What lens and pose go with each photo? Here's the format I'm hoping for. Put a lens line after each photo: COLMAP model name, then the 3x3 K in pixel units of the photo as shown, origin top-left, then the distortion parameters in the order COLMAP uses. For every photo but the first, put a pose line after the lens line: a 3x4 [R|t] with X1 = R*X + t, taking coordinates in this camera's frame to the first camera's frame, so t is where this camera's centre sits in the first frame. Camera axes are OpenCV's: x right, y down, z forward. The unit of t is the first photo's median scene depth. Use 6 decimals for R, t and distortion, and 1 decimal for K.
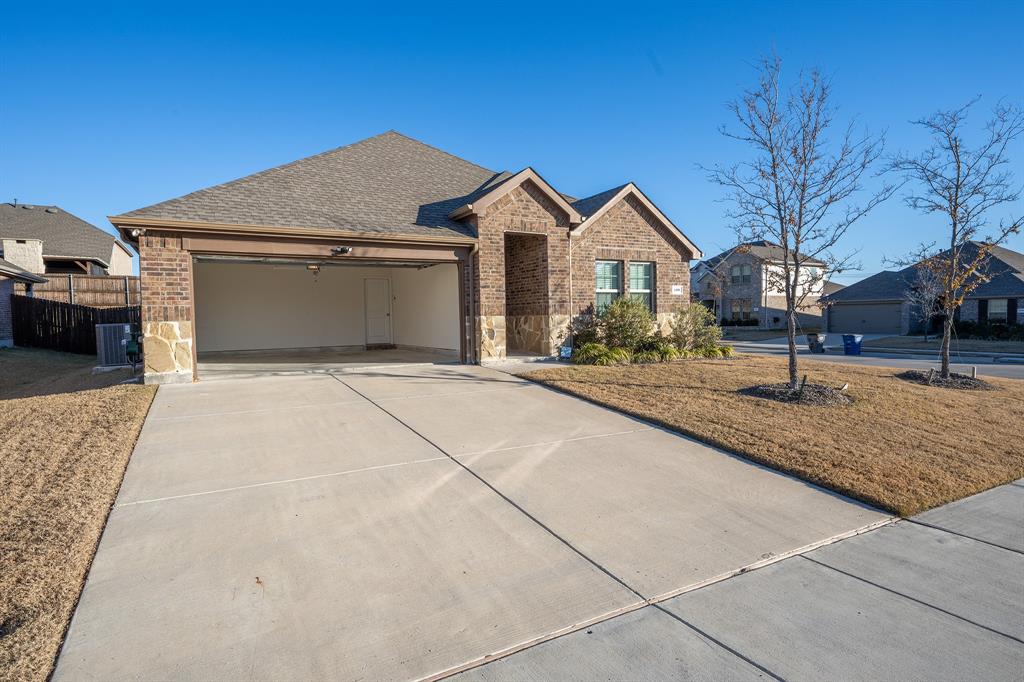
lens RADIAL K [[568.4, 0, 512.0], [0, 568.4, 341.0], [0, 0, 1]] dist [0.000534, 0.000168]
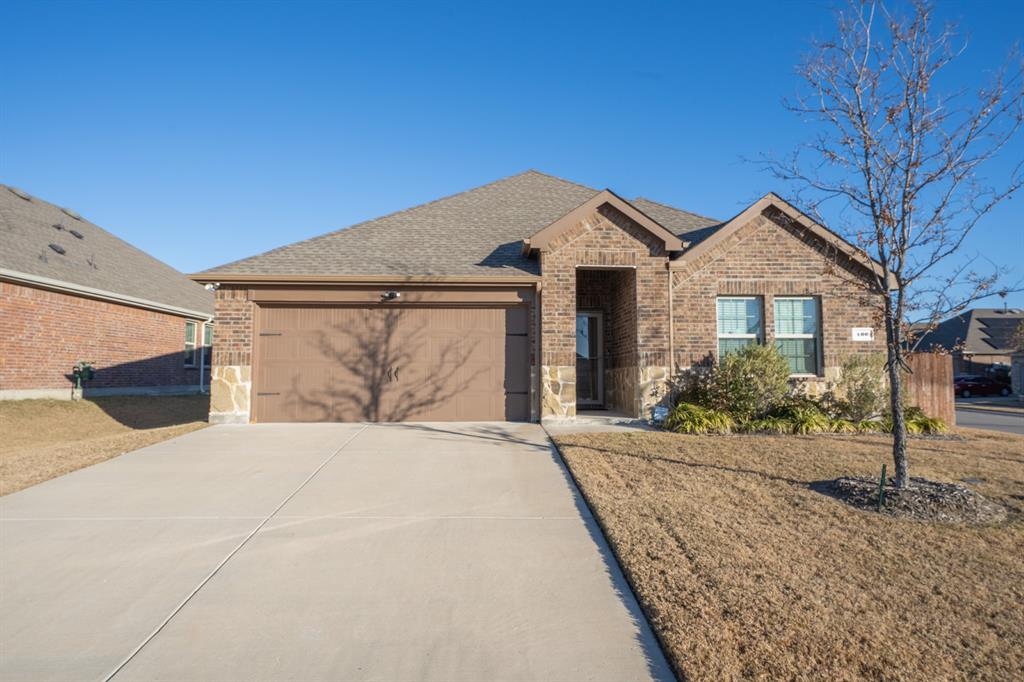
lens RADIAL K [[627.0, 0, 512.0], [0, 627.0, 341.0], [0, 0, 1]] dist [0.007855, 0.001310]
pose [[0.882838, -0.007073, -0.469624, 0.336701], [-0.037107, 0.995711, -0.084753, 0.000124], [0.468209, 0.092250, 0.878789, 0.144982]]
